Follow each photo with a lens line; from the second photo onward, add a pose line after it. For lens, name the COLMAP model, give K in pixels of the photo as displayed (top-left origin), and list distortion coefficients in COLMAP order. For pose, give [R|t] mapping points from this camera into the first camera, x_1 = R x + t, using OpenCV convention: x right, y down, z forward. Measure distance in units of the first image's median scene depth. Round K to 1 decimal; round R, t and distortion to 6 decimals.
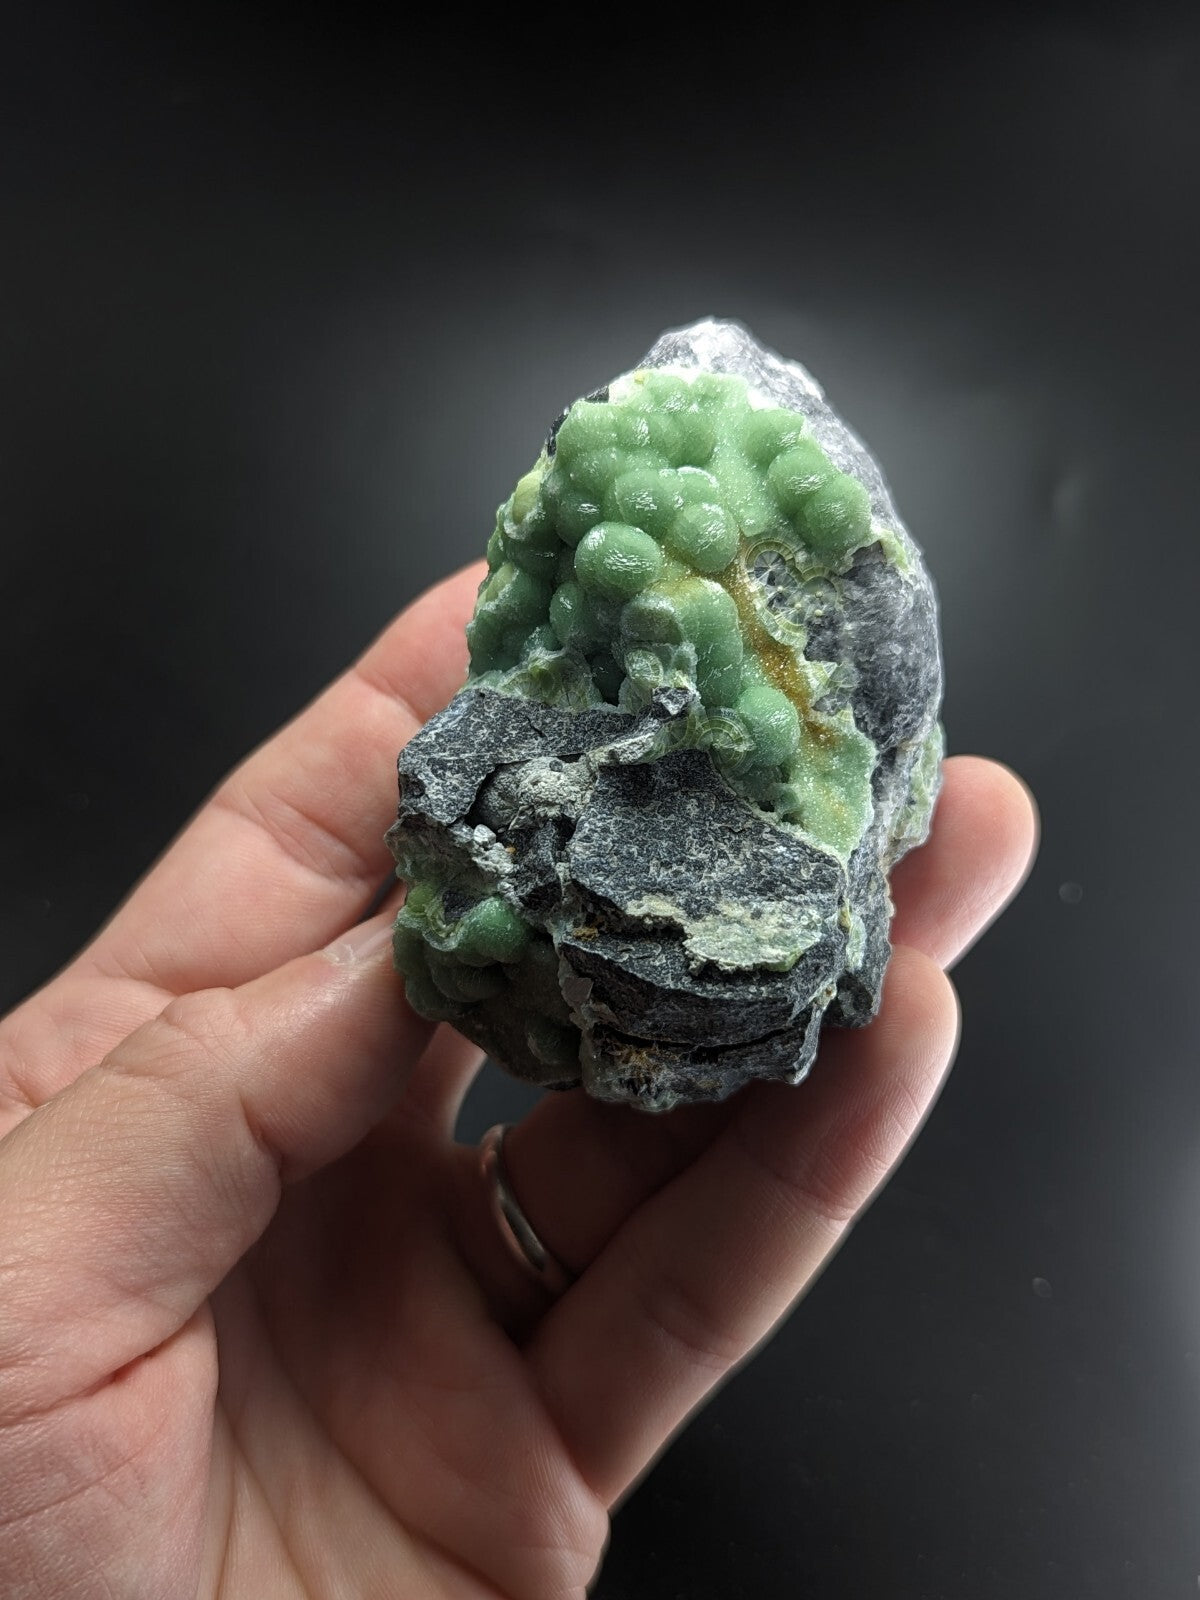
lens RADIAL K [[2076.4, 0, 588.3], [0, 2076.4, 795.6], [0, 0, 1]] dist [0.143430, 0.000000]
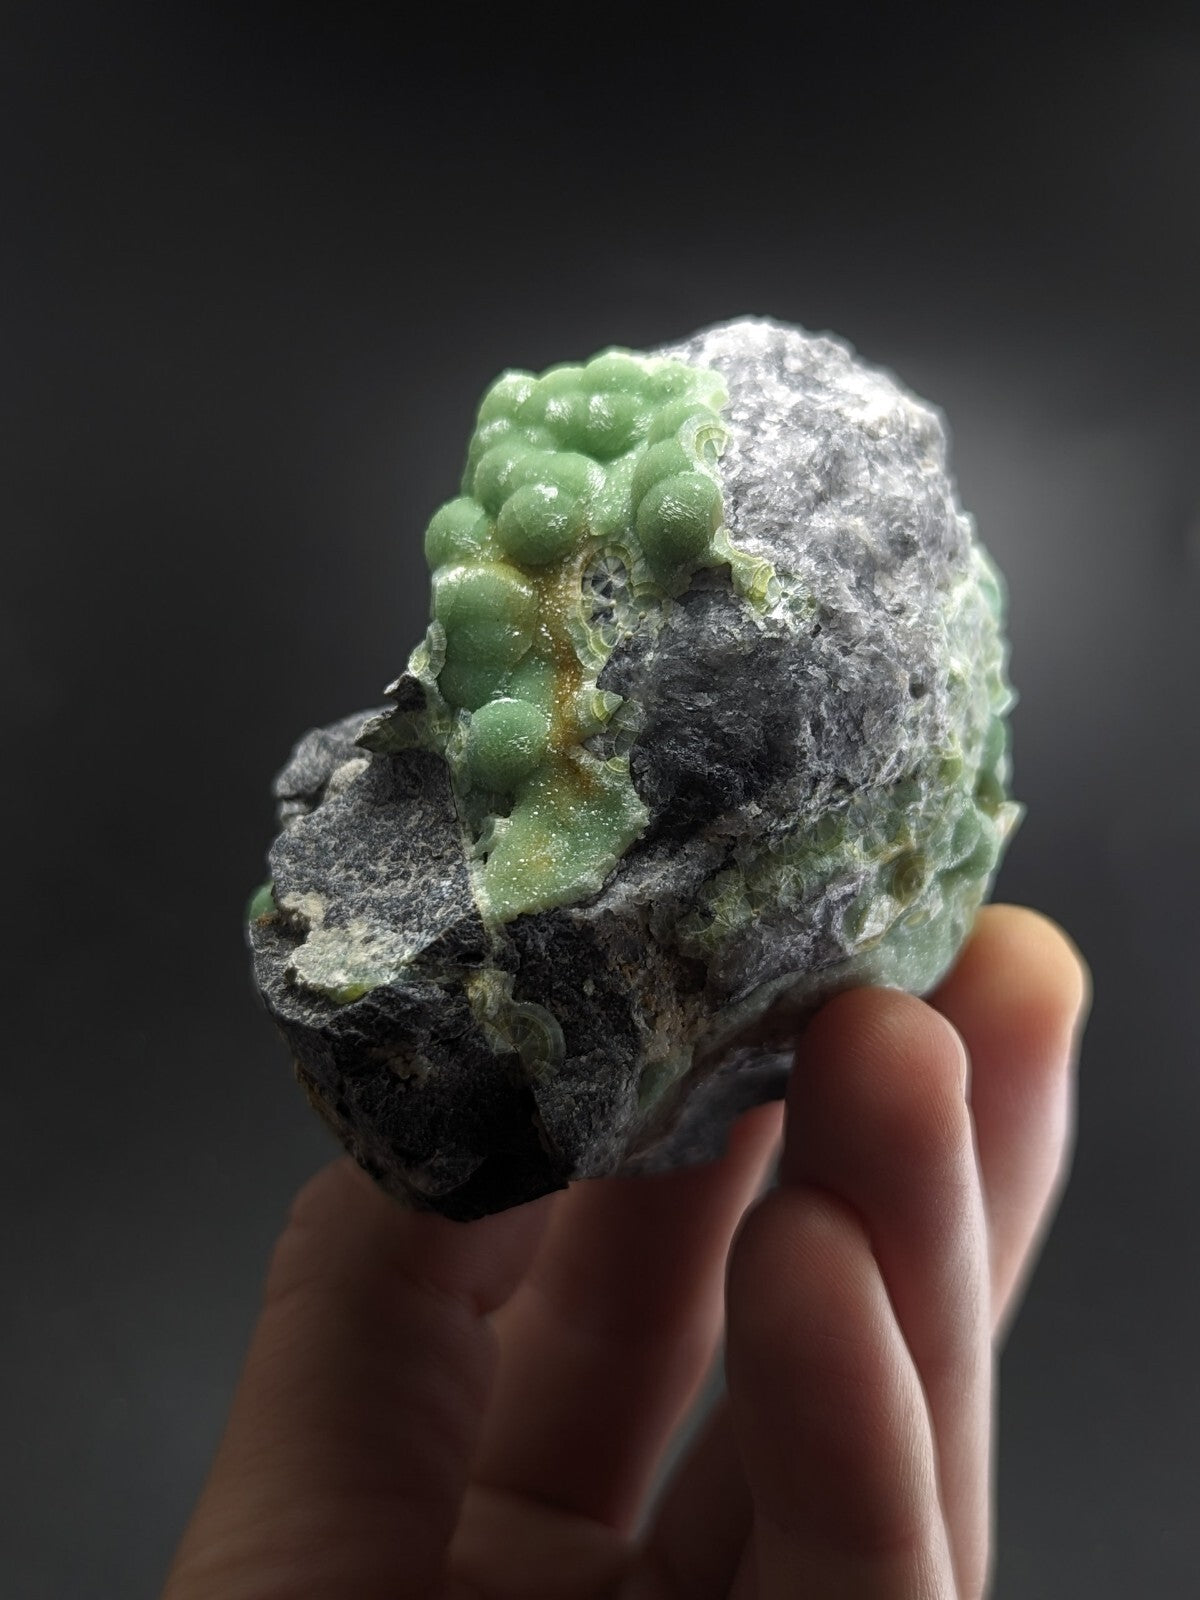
lens RADIAL K [[2076.4, 0, 596.6], [0, 2076.4, 800.2], [0, 0, 1]] dist [0.143430, 0.000000]
pose [[0.627481, 0.178555, -0.757883, 0.726294], [-0.324949, 0.944588, -0.046495, 0.013508], [0.707585, 0.275448, 0.650732, 0.493558]]
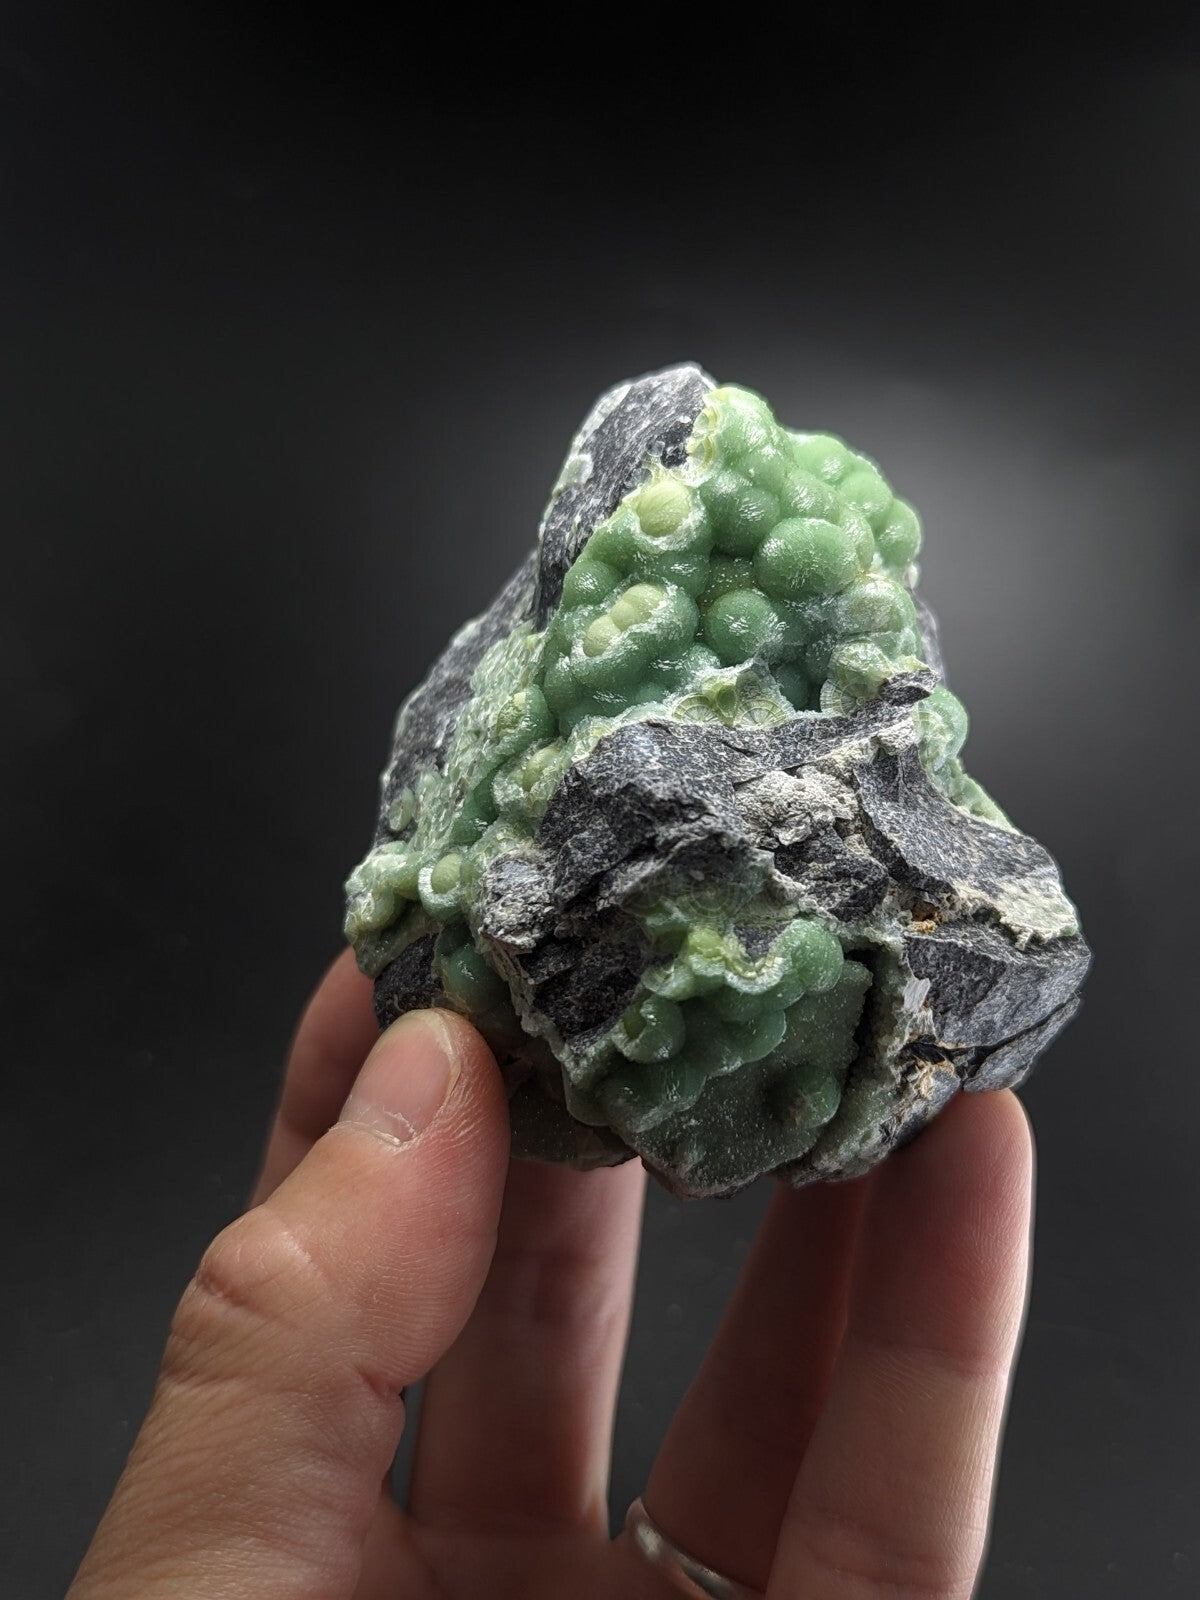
lens RADIAL K [[2076.4, 0, 703.0], [0, 2076.4, 821.9], [0, 0, 1]] dist [0.143430, 0.000000]
pose [[0.636111, -0.049681, 0.769996, -0.744931], [0.242517, 0.960225, -0.138393, 0.121338], [-0.732495, 0.274770, 0.622859, 0.471821]]
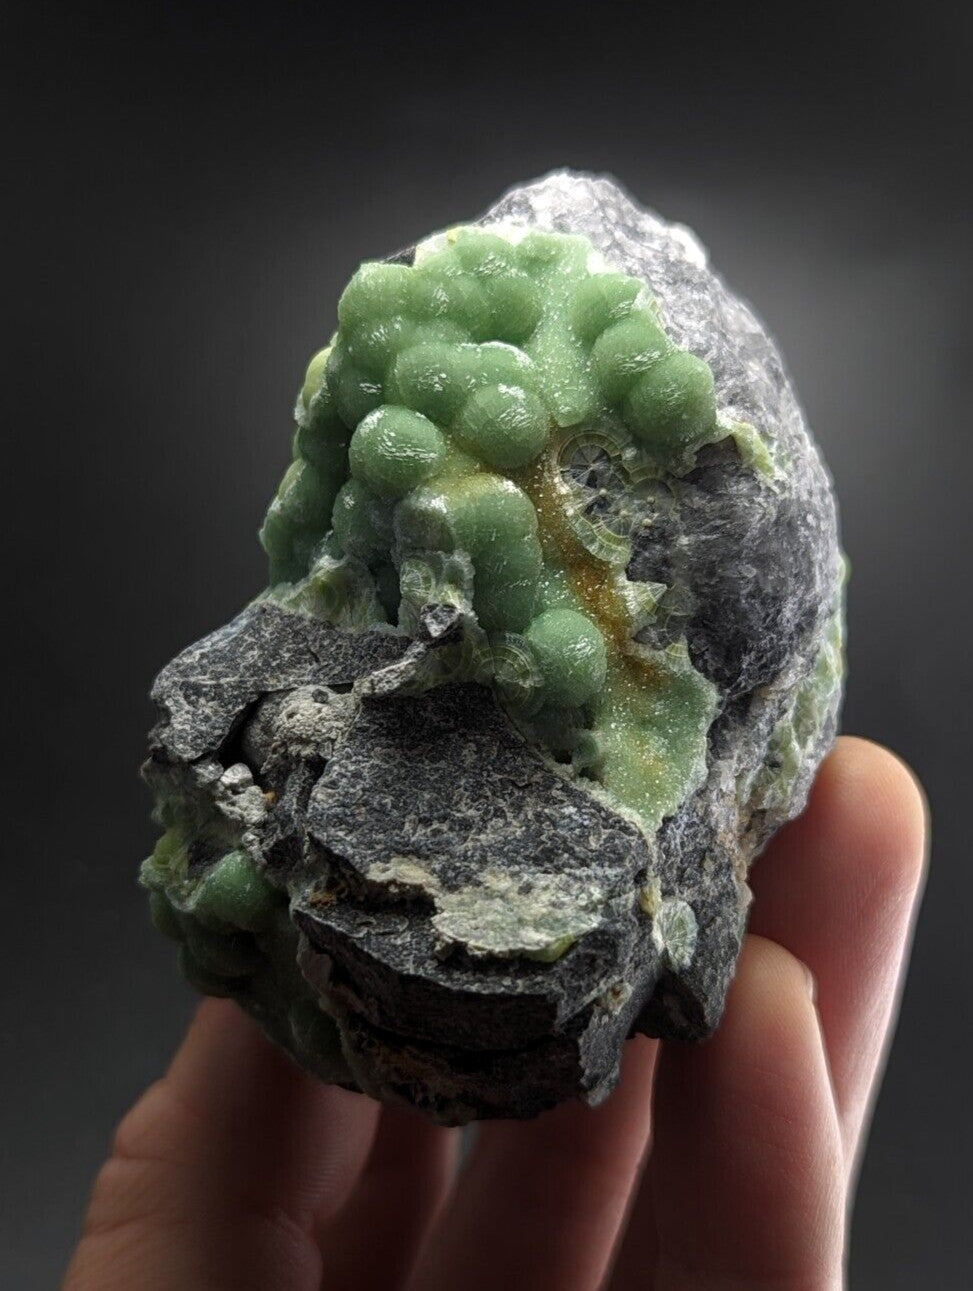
lens RADIAL K [[2240.3, 0, 448.9], [0, 2240.3, 654.8], [0, 0, 1]] dist [0.191956, 0.000000]
pose [[0.977290, 0.039593, -0.208174, 0.221278], [-0.050339, 0.997646, -0.046575, 0.008363], [0.205840, 0.055997, 0.976982, 0.133692]]
